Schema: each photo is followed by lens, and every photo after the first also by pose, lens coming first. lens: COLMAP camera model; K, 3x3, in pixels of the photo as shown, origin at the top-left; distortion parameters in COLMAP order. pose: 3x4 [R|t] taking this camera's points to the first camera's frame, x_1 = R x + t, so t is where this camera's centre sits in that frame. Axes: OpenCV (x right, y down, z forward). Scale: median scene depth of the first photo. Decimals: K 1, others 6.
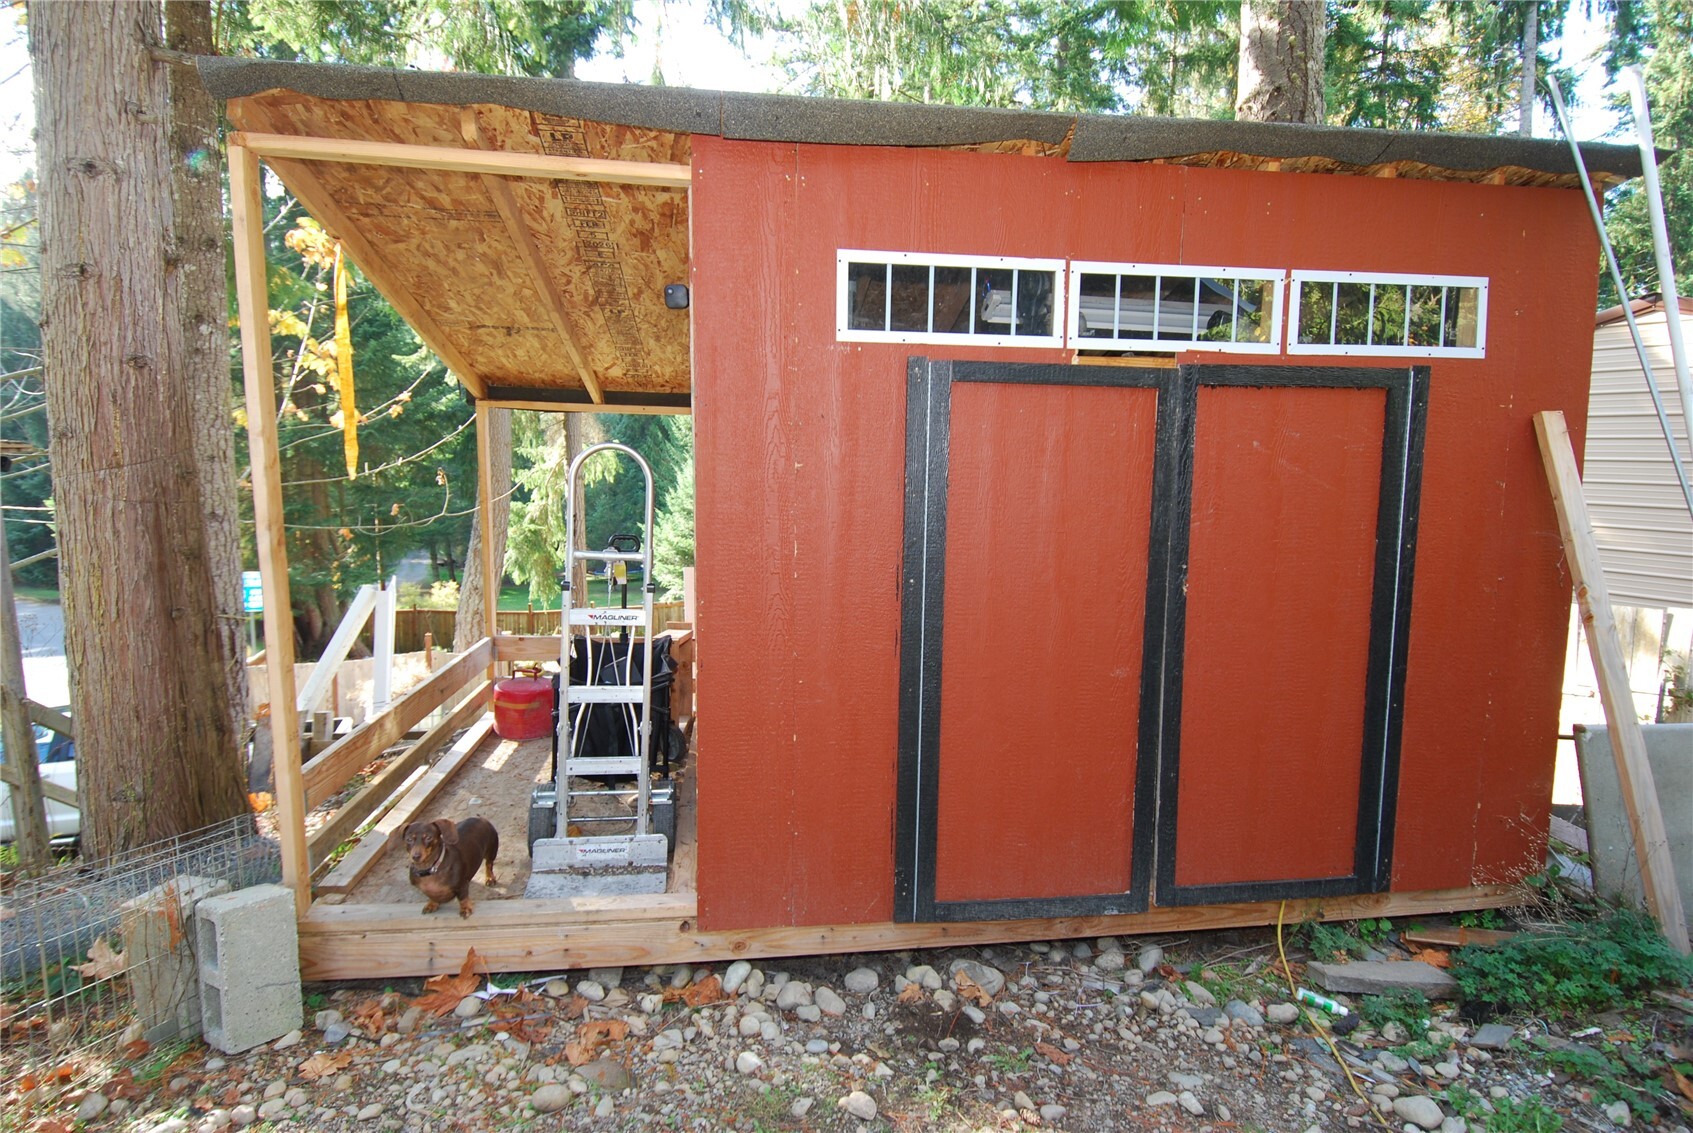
lens RADIAL K [[886.4, 0, 846.5], [0, 886.4, 566.5], [0, 0, 1]] dist [0.031192, -0.036567]
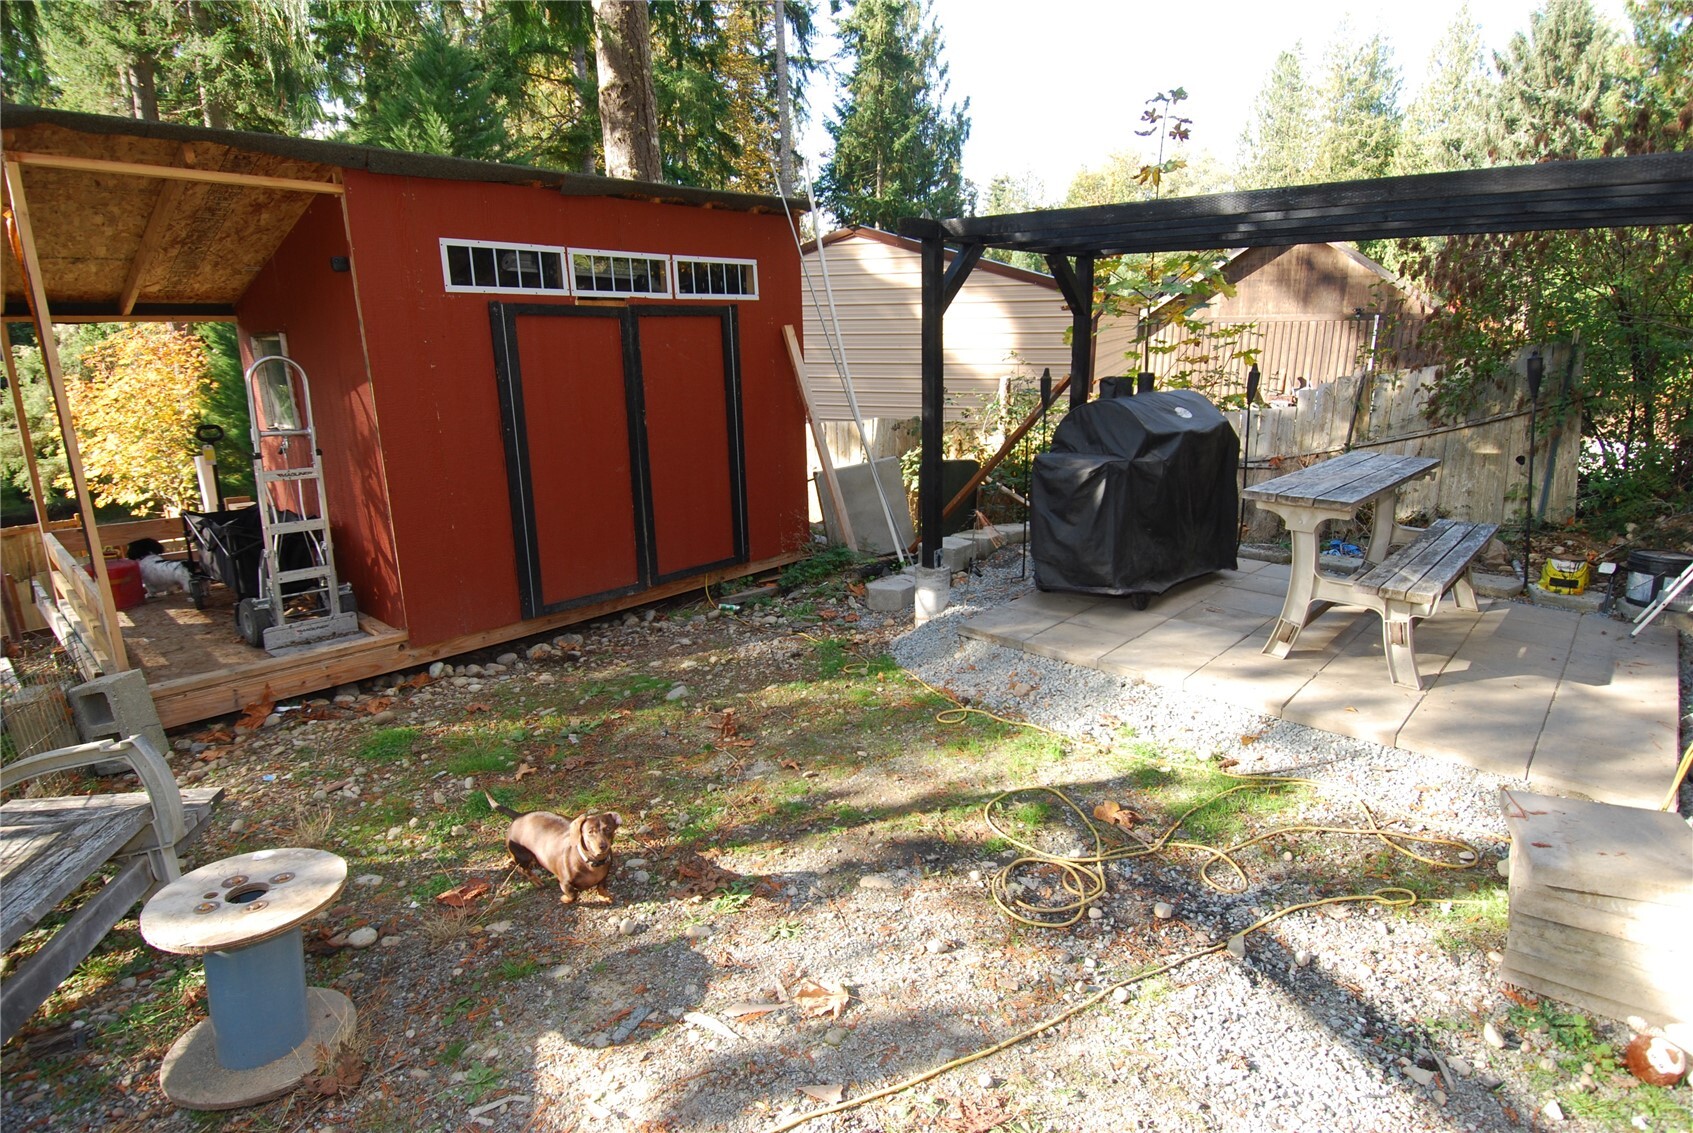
lens RADIAL K [[886.4, 0, 846.5], [0, 886.4, 566.5], [0, 0, 1]] dist [0.031192, -0.036567]
pose [[0.773041, -0.179054, 0.608562, -0.521386], [0.092705, 0.980926, 0.170851, 0.042971], [-0.627546, -0.075658, 0.774895, -0.813817]]
